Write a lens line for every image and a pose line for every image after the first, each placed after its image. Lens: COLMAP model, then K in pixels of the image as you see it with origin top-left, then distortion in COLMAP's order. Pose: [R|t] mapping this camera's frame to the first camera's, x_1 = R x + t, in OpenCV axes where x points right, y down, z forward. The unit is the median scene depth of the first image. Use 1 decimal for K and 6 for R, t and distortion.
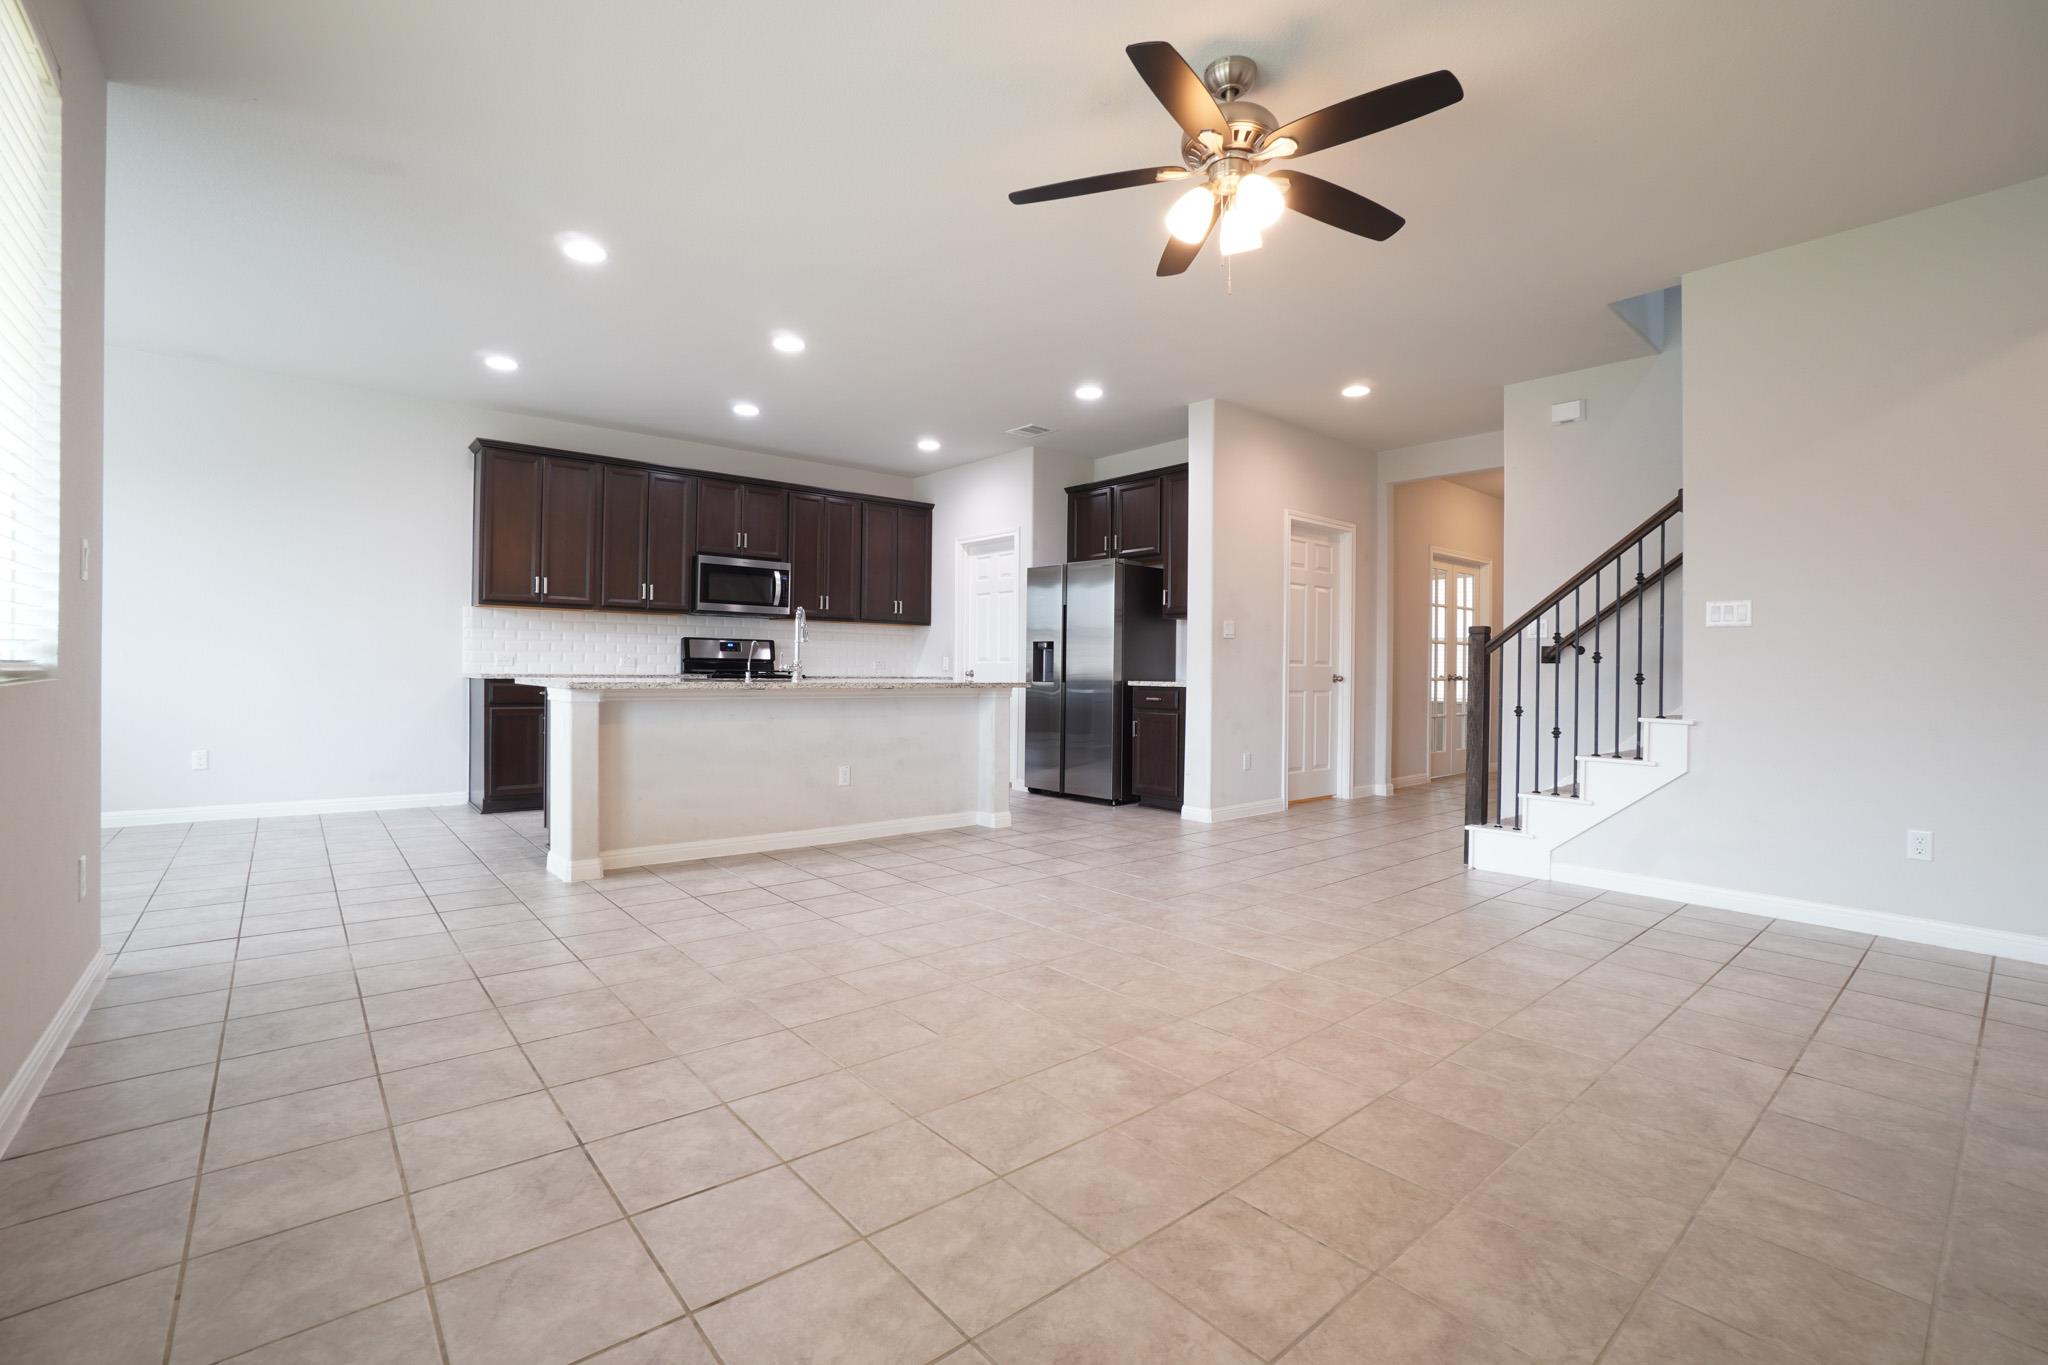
lens RADIAL K [[891.5, 0, 1024.7], [0, 891.5, 677.9], [0, 0, 1]] dist [-0.030136, -0.000082]
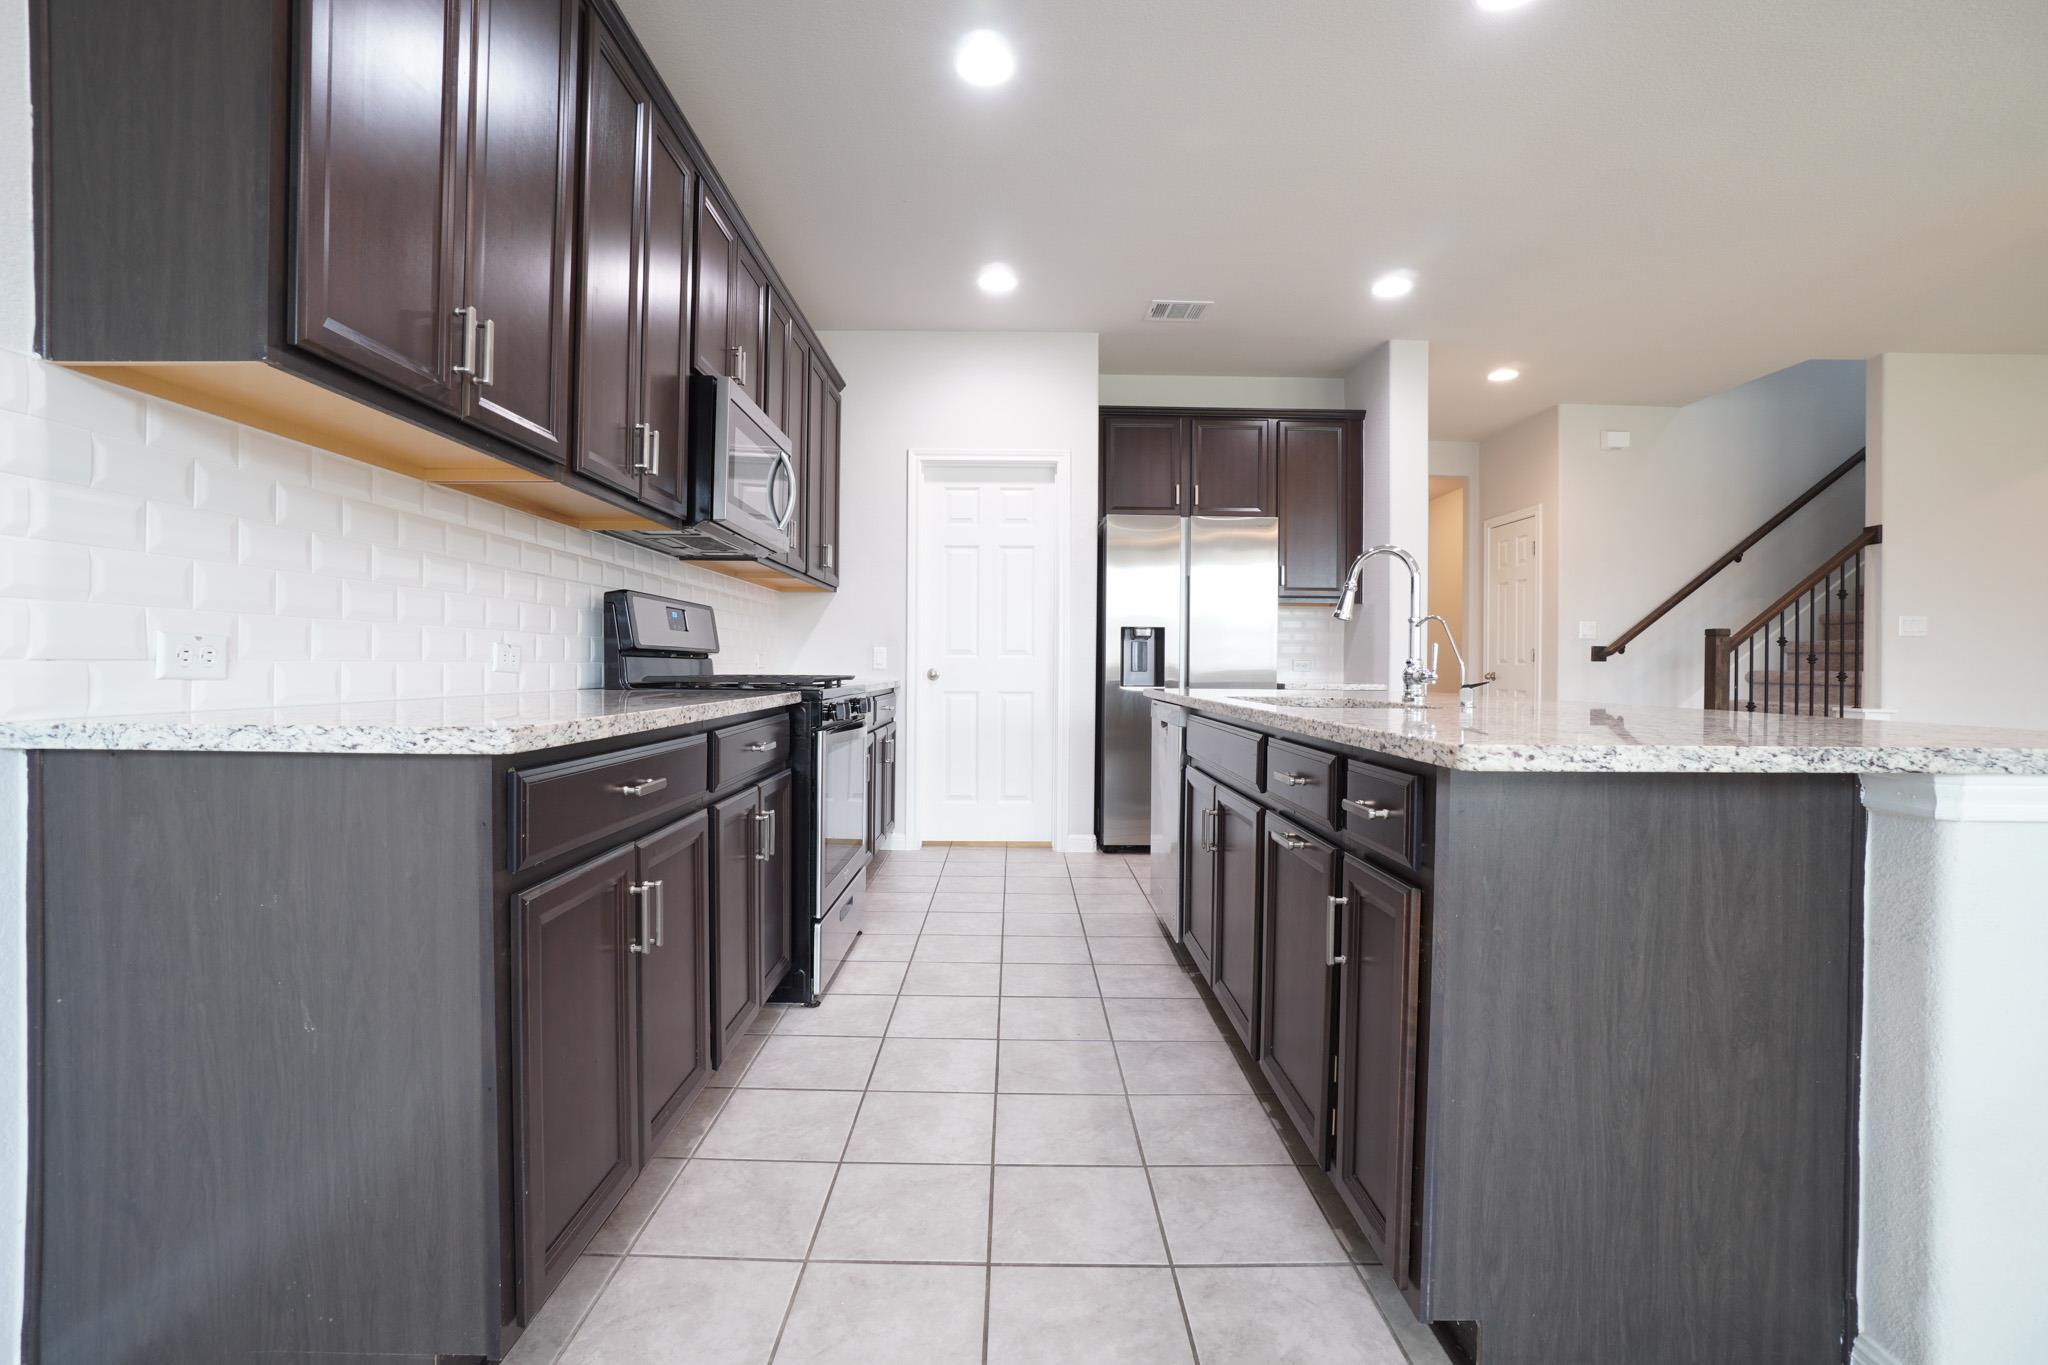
lens RADIAL K [[891.5, 0, 1021.6], [0, 891.5, 679.6], [0, 0, 1]] dist [-0.030136, -0.000082]
pose [[0.650975, -0.015623, 0.758938, -0.561636], [0.003623, 0.999841, 0.017474, -0.013787], [-0.759090, -0.008625, 0.650928, 0.641278]]
